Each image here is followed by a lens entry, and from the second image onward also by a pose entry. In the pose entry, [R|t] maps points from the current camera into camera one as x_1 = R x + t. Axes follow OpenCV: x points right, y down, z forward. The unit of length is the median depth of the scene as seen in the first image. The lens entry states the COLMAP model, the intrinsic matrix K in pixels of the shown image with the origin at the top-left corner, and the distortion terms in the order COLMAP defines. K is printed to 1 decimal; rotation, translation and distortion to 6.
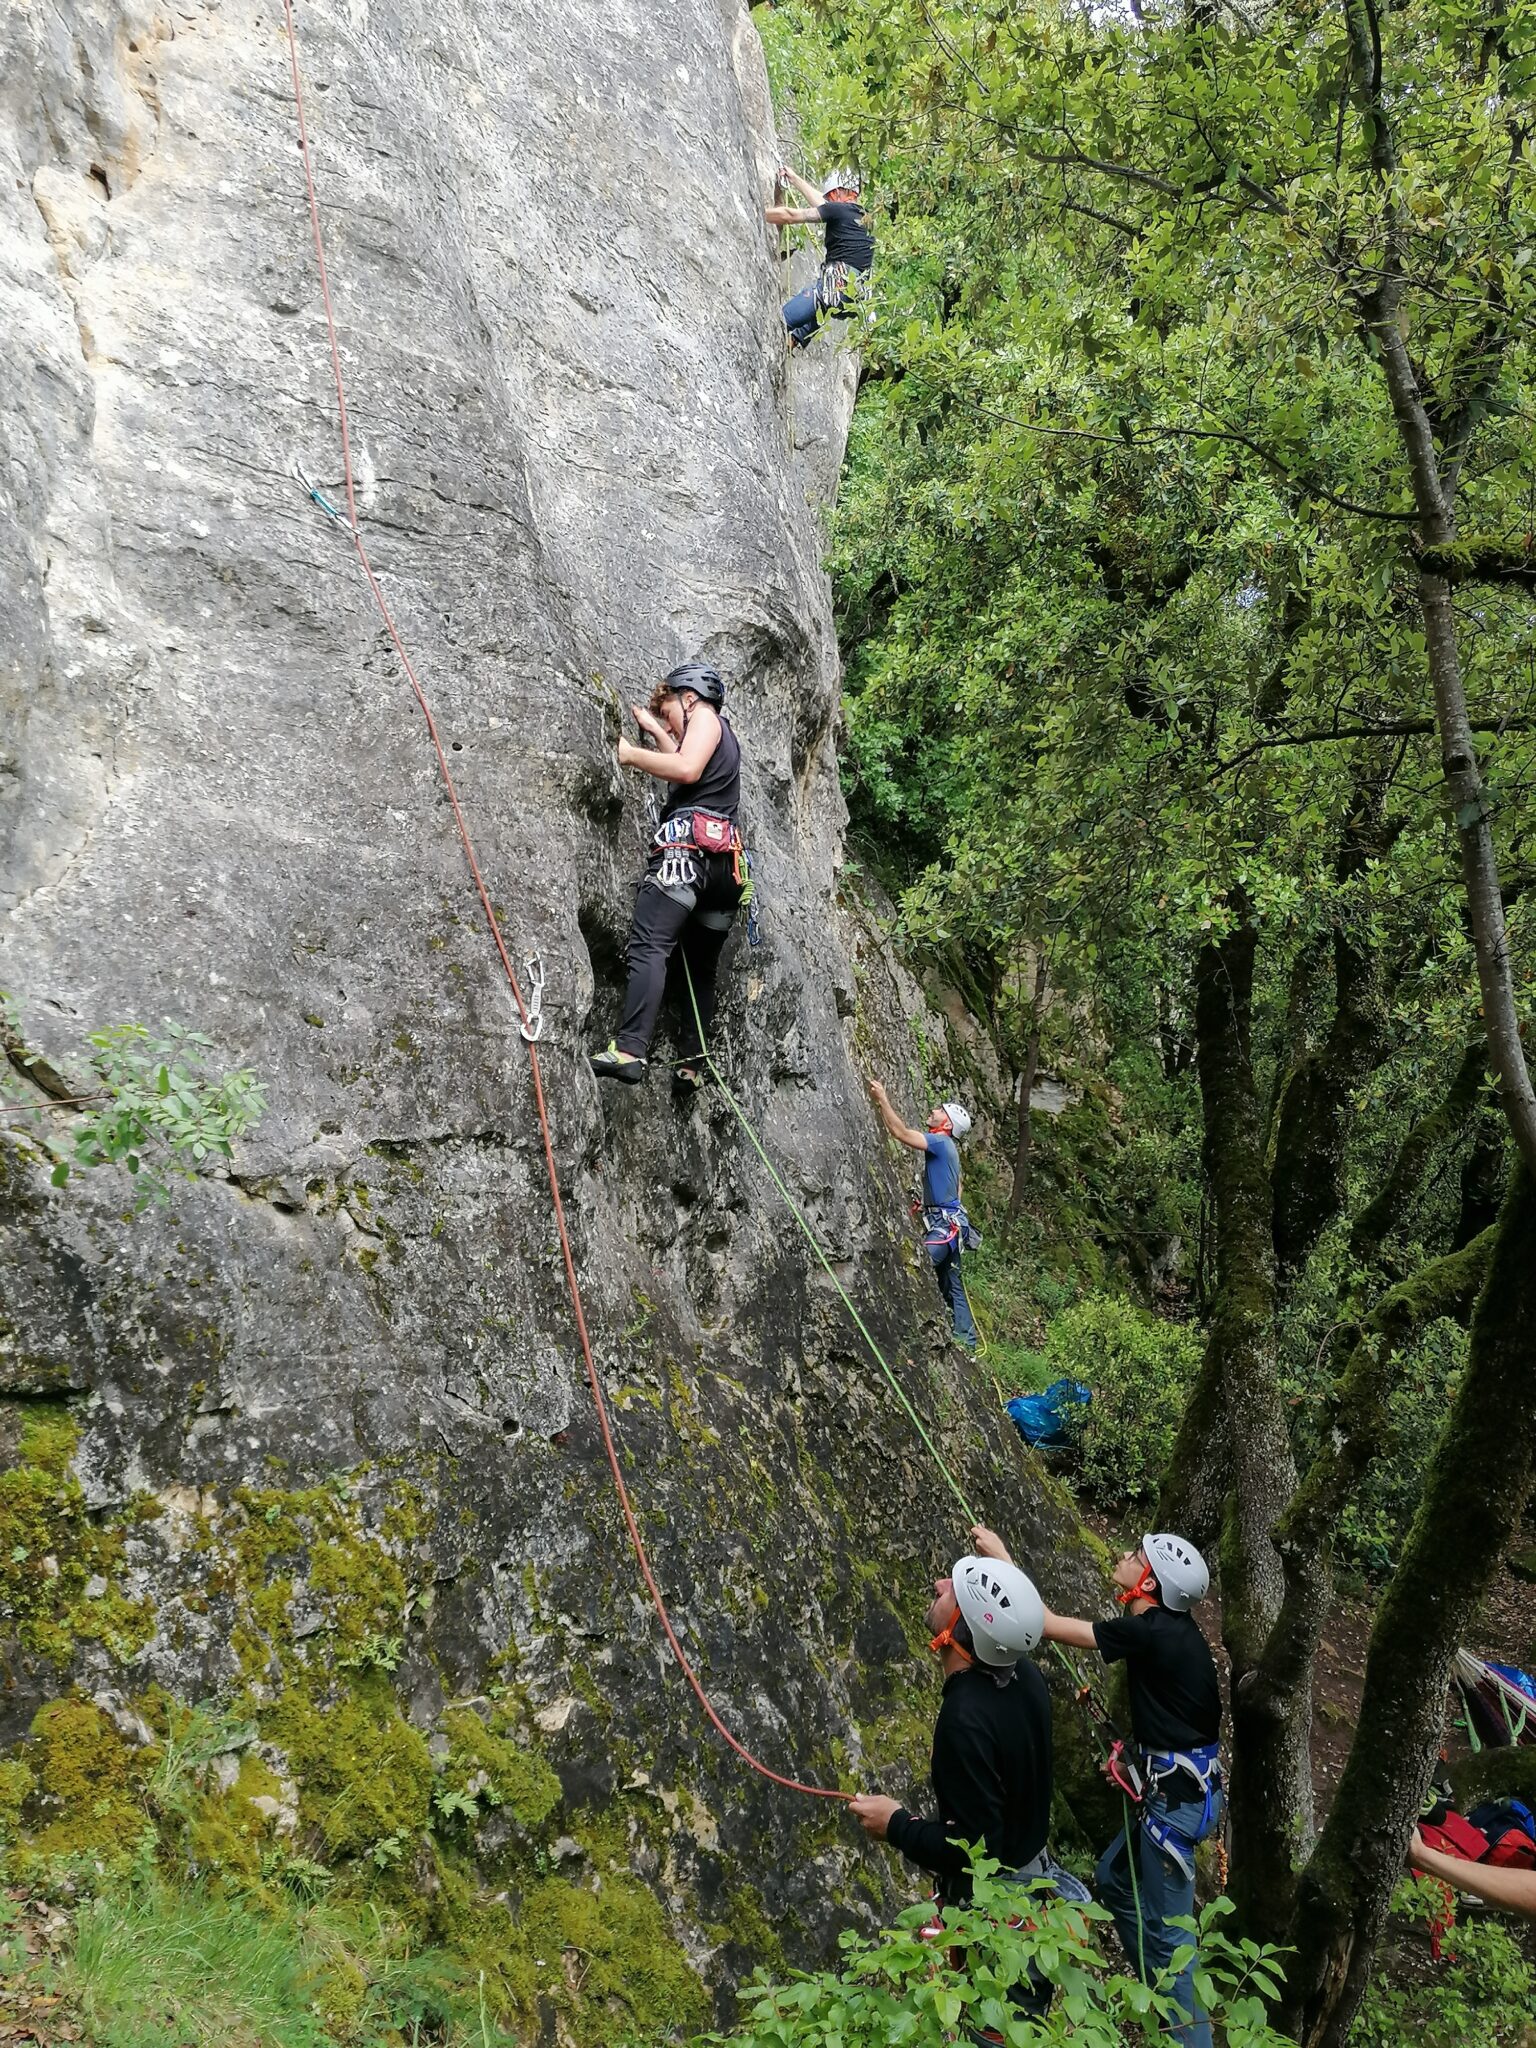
lens RADIAL K [[1980.2, 0, 764.3], [0, 1980.2, 1030.7], [0, 0, 1]] dist [0.122359, -0.178265]
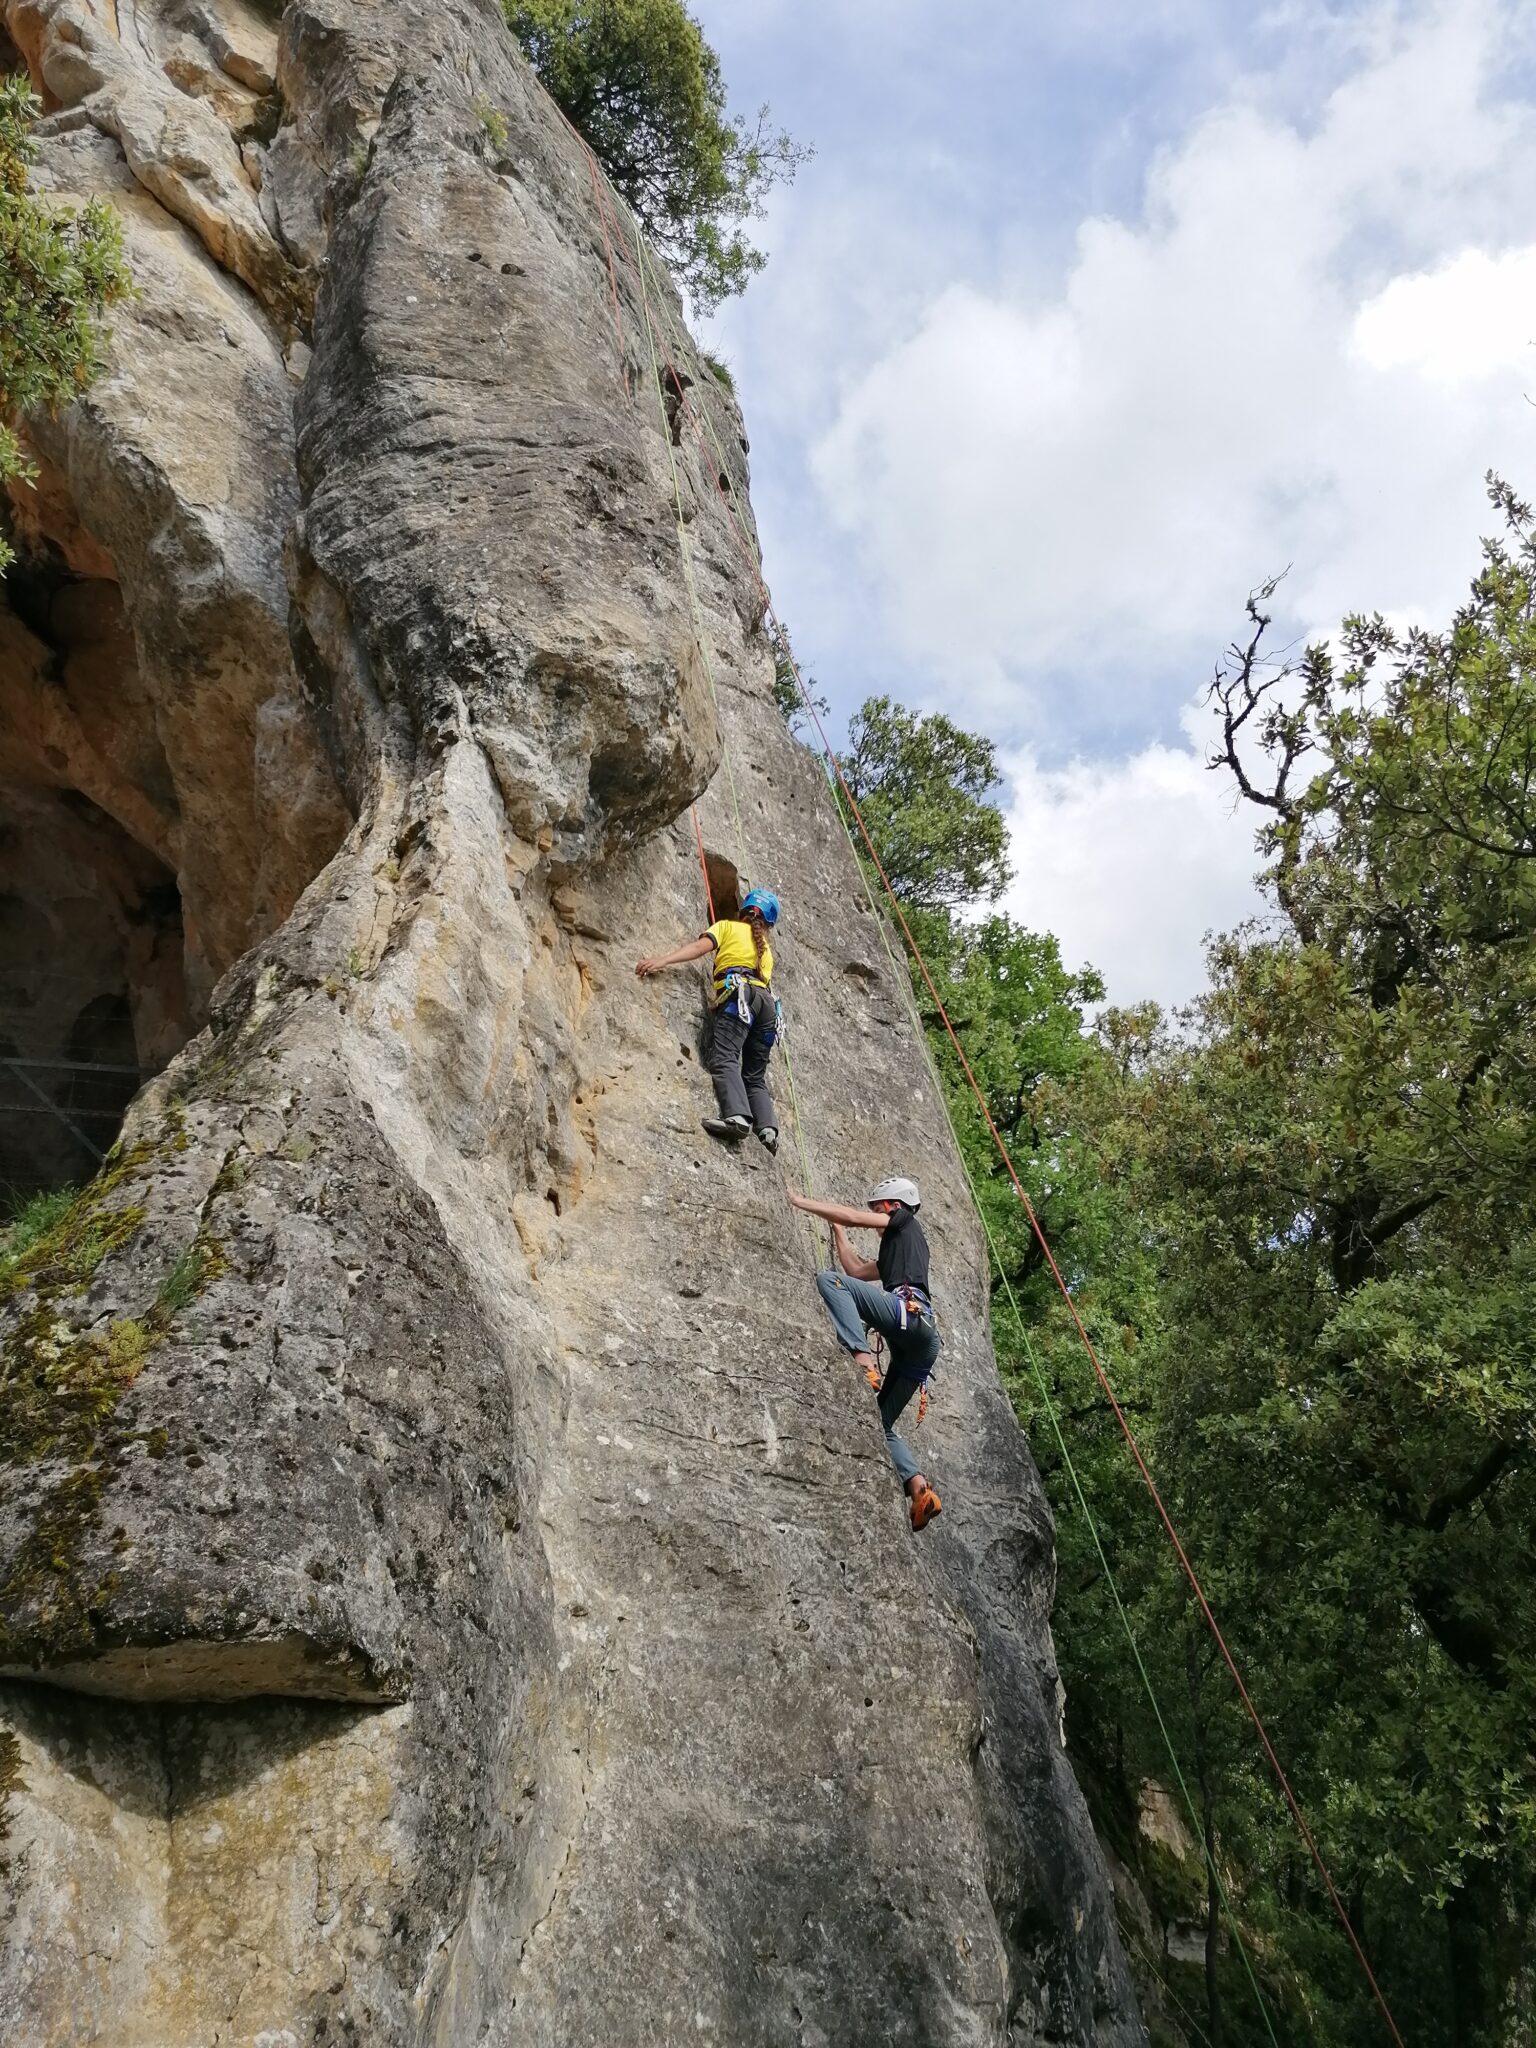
lens RADIAL K [[1523.8, 0, 752.1], [0, 1523.8, 1030.6], [0, 0, 1]] dist [0.109288, -0.146033]
pose [[0.999389, -0.029027, -0.019458, -0.184056], [0.017048, 0.891032, -0.453621, -0.088084], [0.030505, 0.453012, 0.890982, 0.127125]]
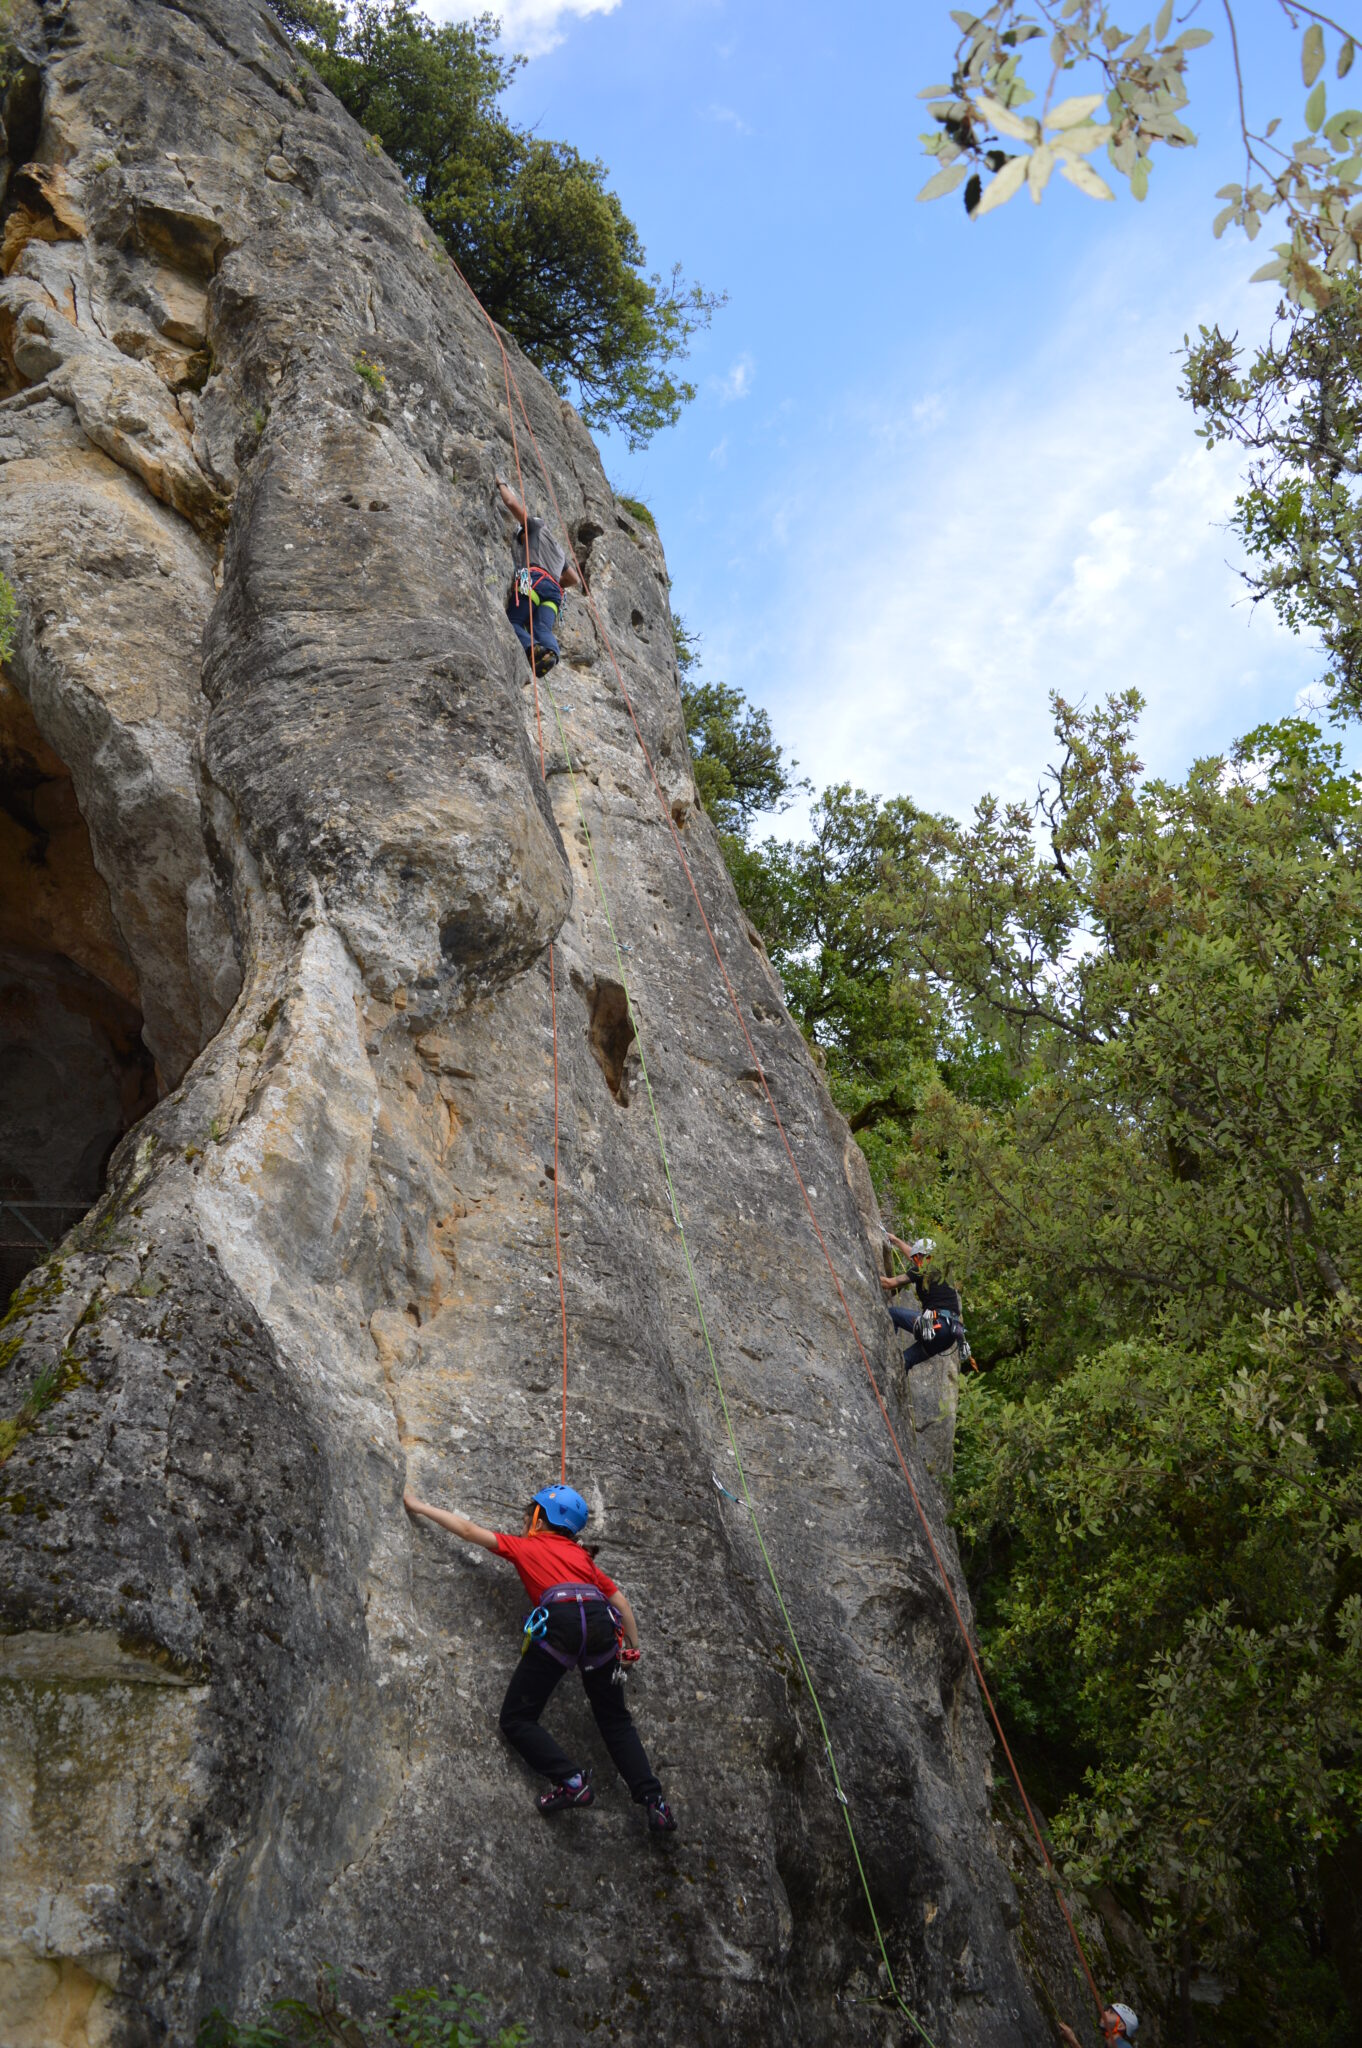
lens RADIAL K [[1634.4, 0, 707.5], [0, 1634.4, 1030.9], [0, 0, 1]] dist [-0.090281, 0.007504]
pose [[0.991668, -0.095597, -0.086347, -0.005793], [0.040392, 0.867240, -0.496249, -0.017141], [0.122323, 0.488627, 0.863876, -0.059779]]
